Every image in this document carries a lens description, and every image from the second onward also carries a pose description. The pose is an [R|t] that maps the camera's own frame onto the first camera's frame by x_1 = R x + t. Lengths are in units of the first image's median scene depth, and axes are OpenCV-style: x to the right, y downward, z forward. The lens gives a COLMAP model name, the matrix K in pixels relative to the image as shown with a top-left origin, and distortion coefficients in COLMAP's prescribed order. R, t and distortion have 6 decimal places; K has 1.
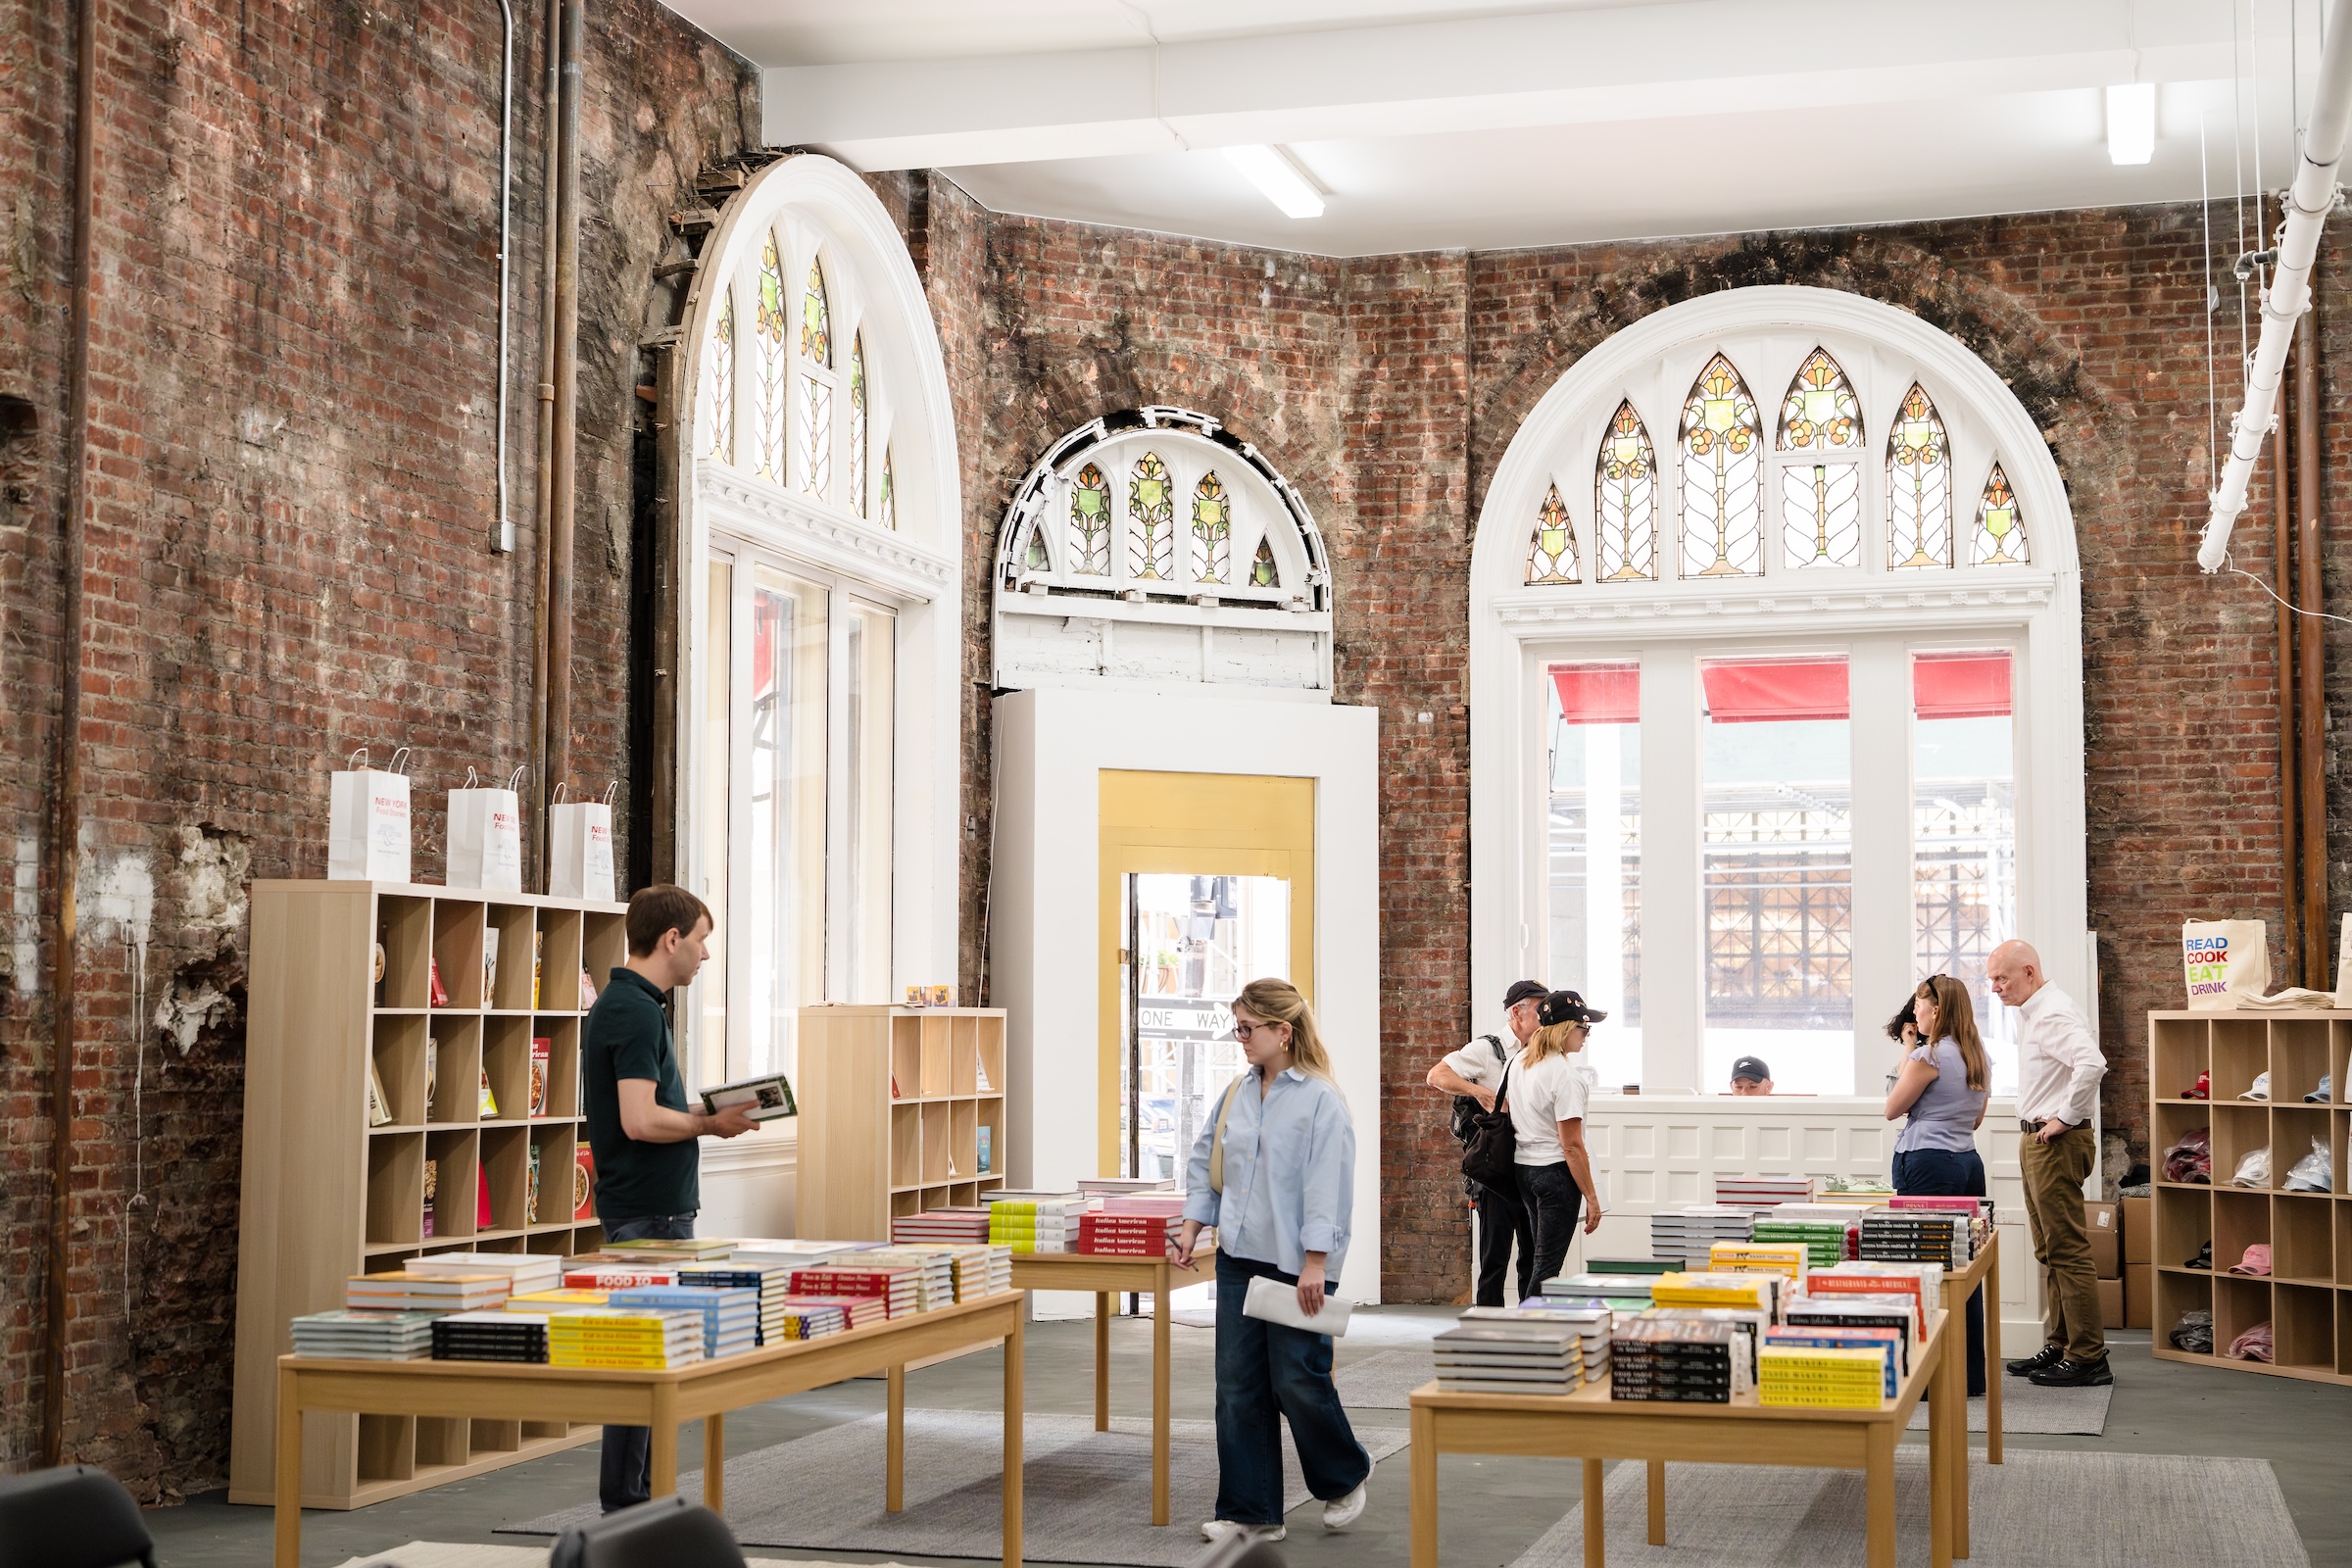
lens RADIAL K [[3109.7, 0, 1174.4], [0, 3109.7, 783.2], [0, 0, 1]] dist [-0.242853, 0.000000]
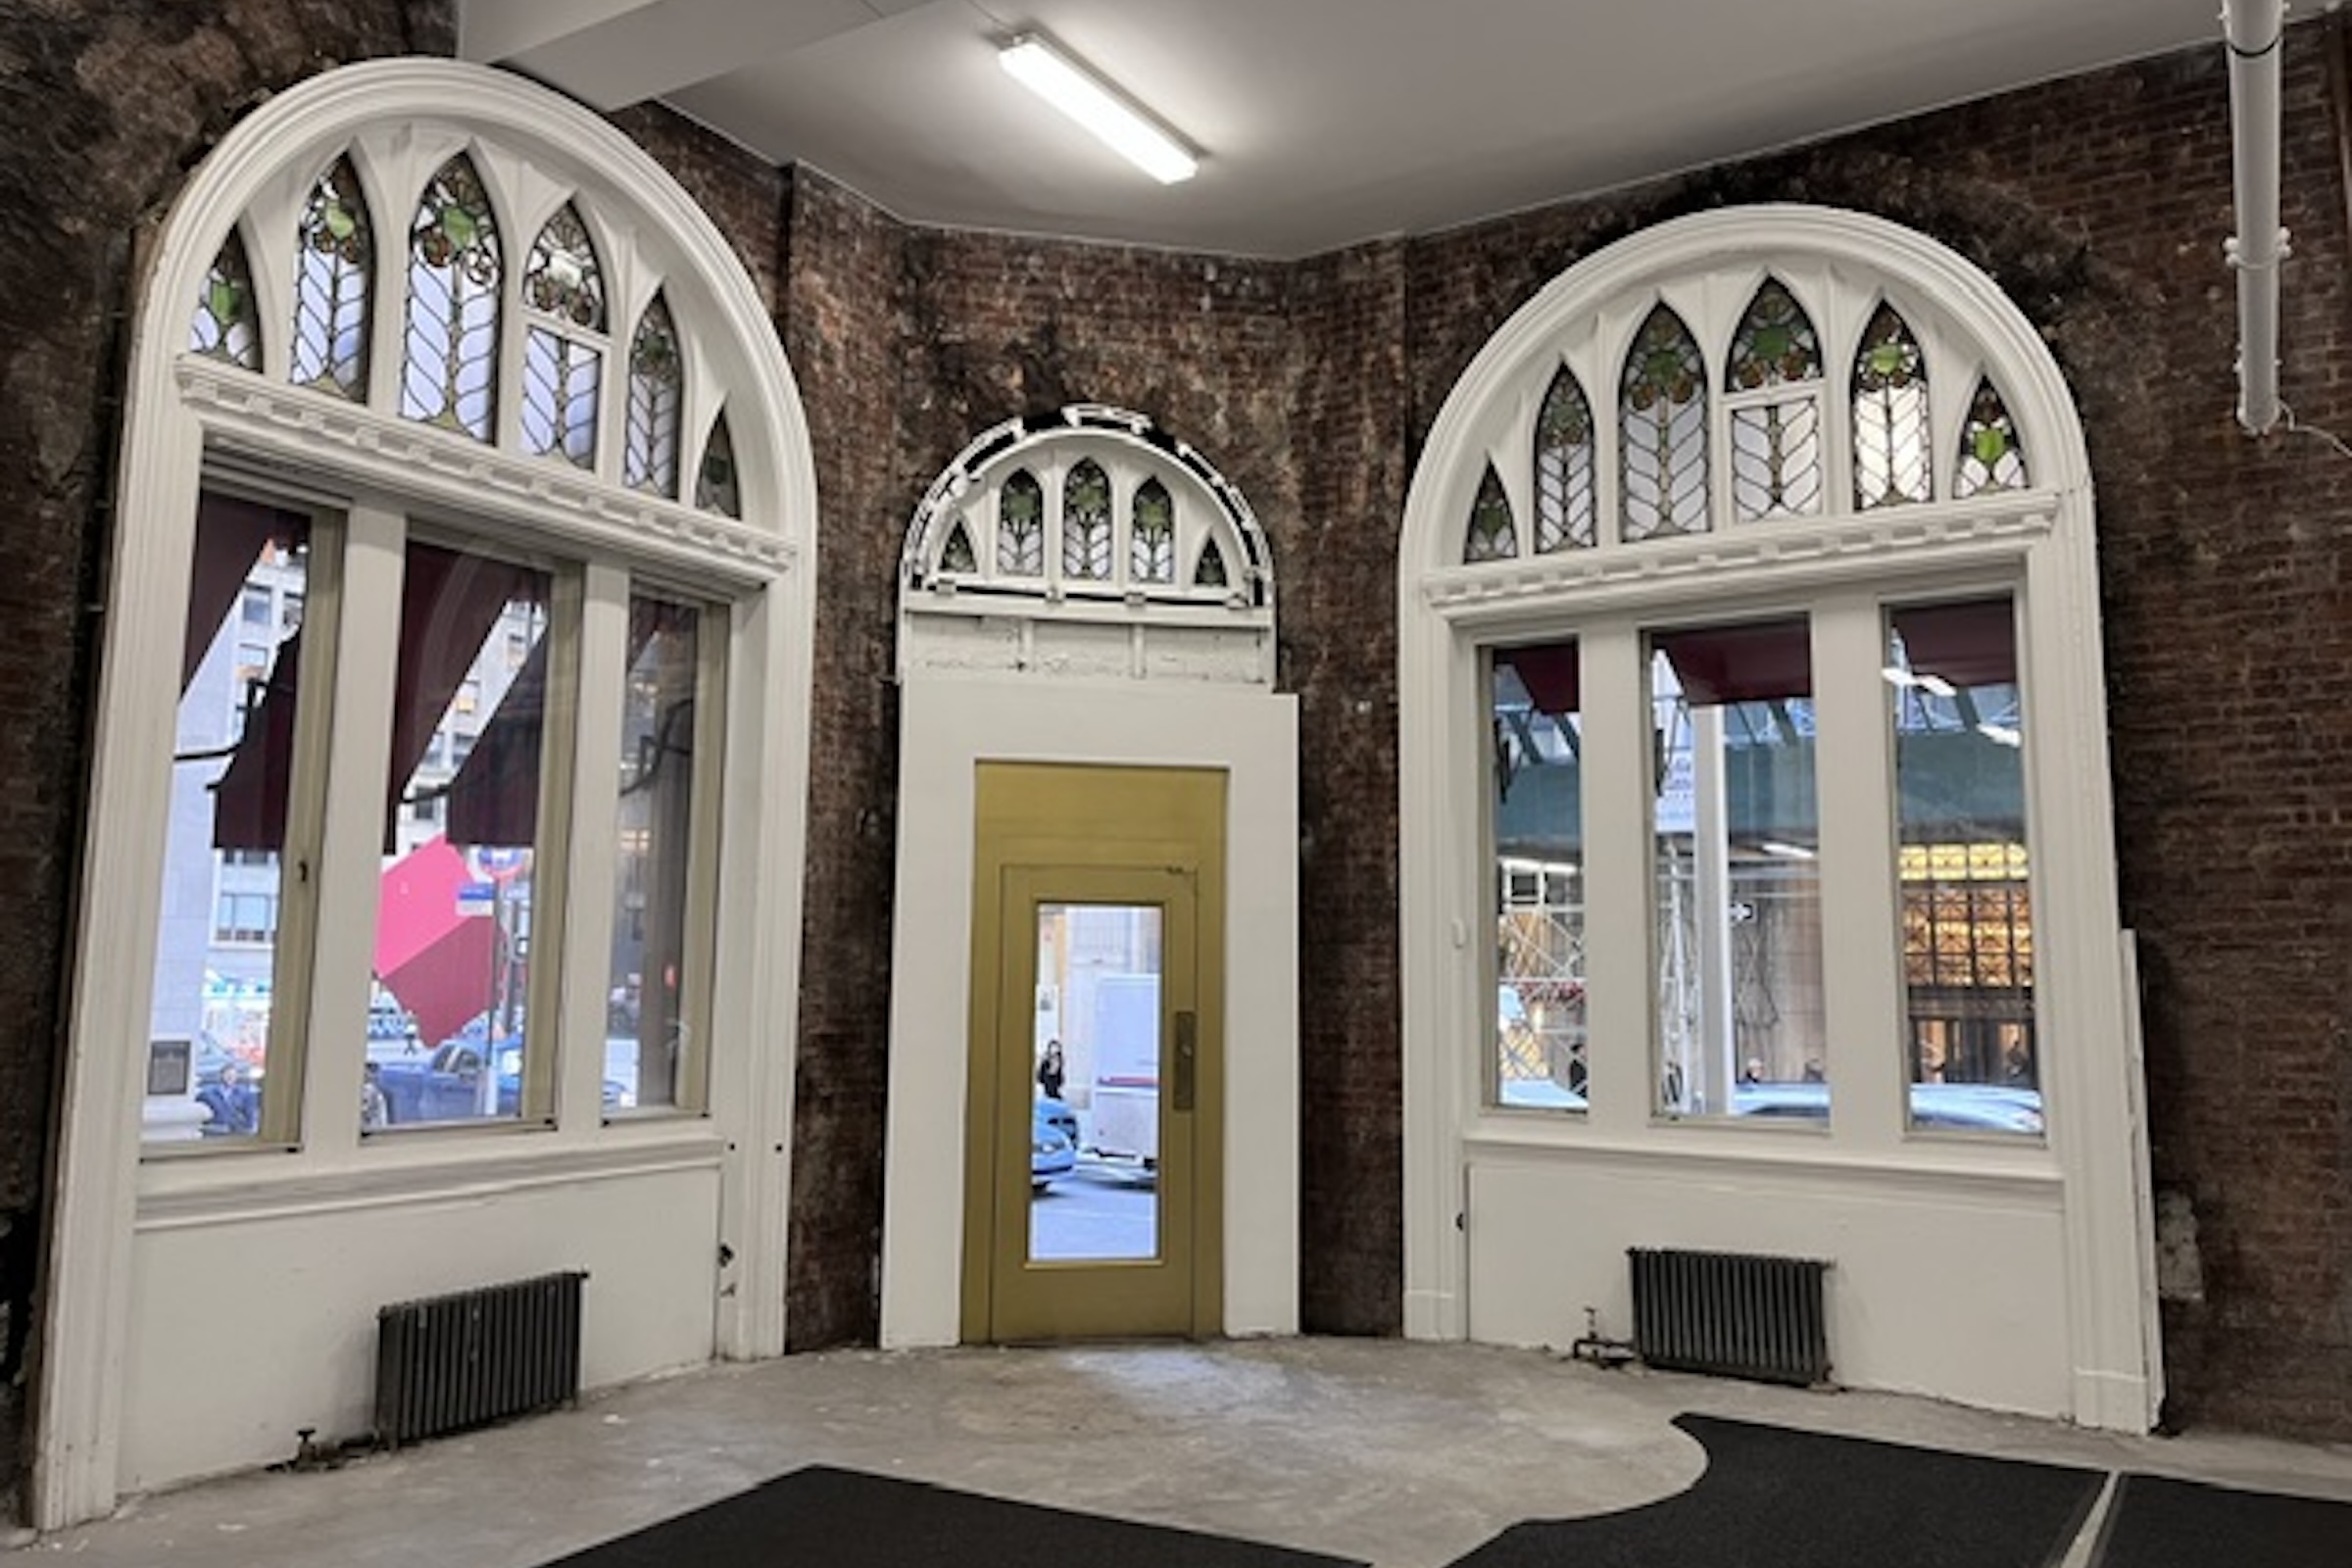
lens RADIAL K [[1771.5, 0, 1171.0], [0, 1771.5, 740.3], [0, 0, 1]] dist [-0.016055, -0.055801]
pose [[0.966192, -0.029108, -0.256175, 0.169371], [0.013081, 0.997861, -0.064049, 0.024430], [0.257492, 0.058533, 0.964506, 0.462843]]
